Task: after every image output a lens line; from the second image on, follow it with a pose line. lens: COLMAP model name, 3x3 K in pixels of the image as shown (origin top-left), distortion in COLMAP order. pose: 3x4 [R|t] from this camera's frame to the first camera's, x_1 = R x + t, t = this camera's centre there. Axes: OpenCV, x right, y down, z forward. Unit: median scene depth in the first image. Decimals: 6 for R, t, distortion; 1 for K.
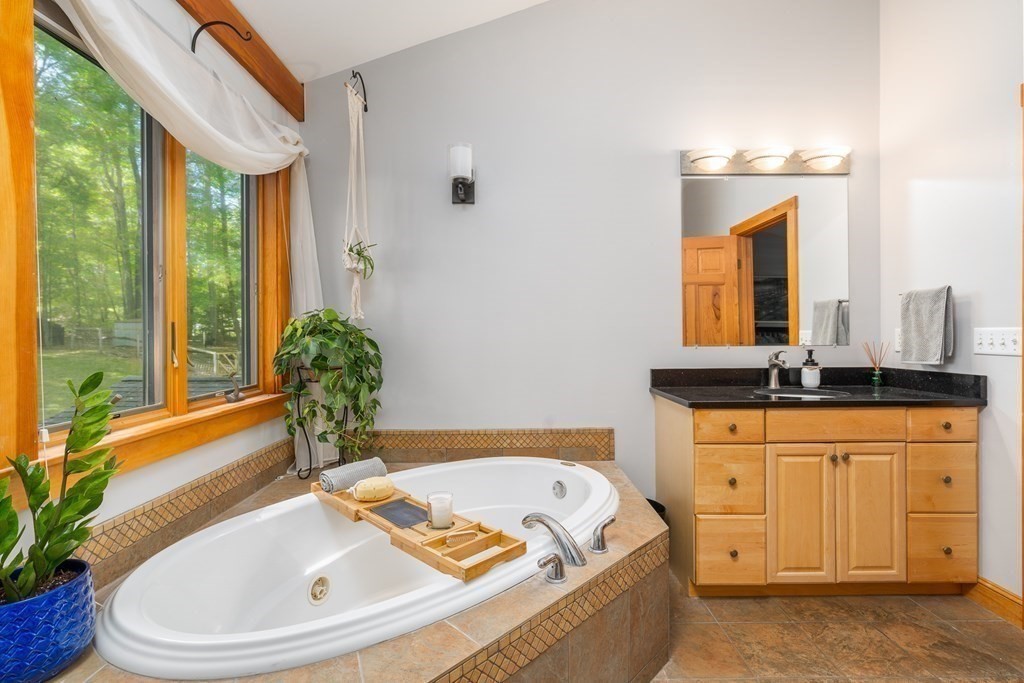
lens RADIAL K [[464.1, 0, 512.4], [0, 464.1, 337.7], [0, 0, 1]] dist [-0.003226, 0.001303]
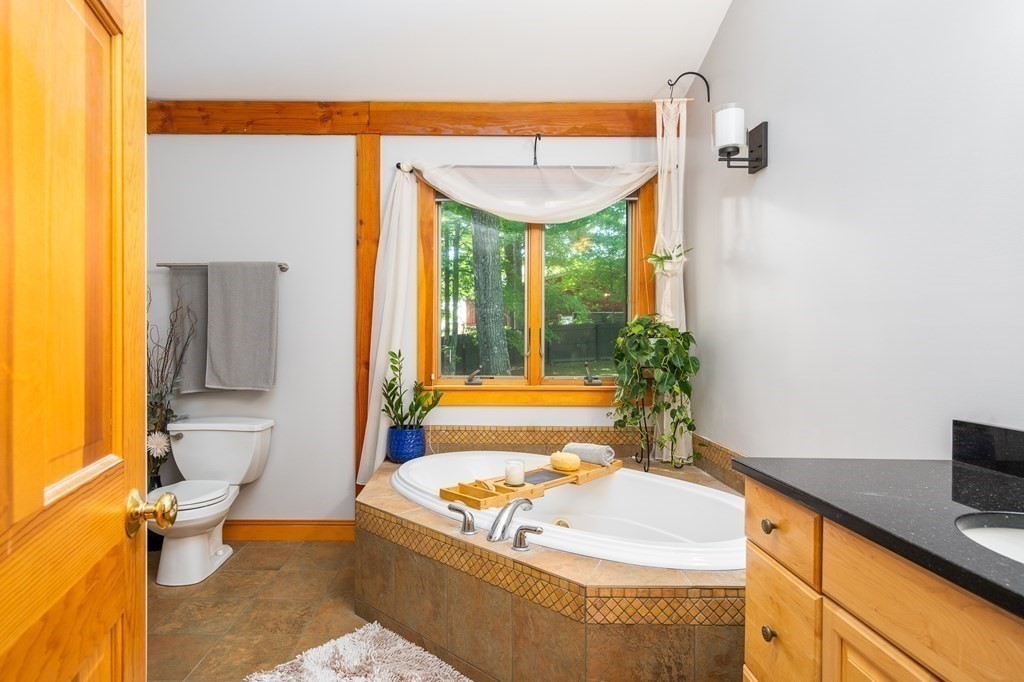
lens RADIAL K [[557.8, 0, 504.8], [0, 557.8, 339.7], [0, 0, 1]] dist [-0.003360, -0.000402]
pose [[0.017612, 0.001094, -0.999844, 1.561544], [-0.009665, 0.999953, 0.000923, -0.005360], [0.999798, 0.009647, 0.017622, 1.033842]]
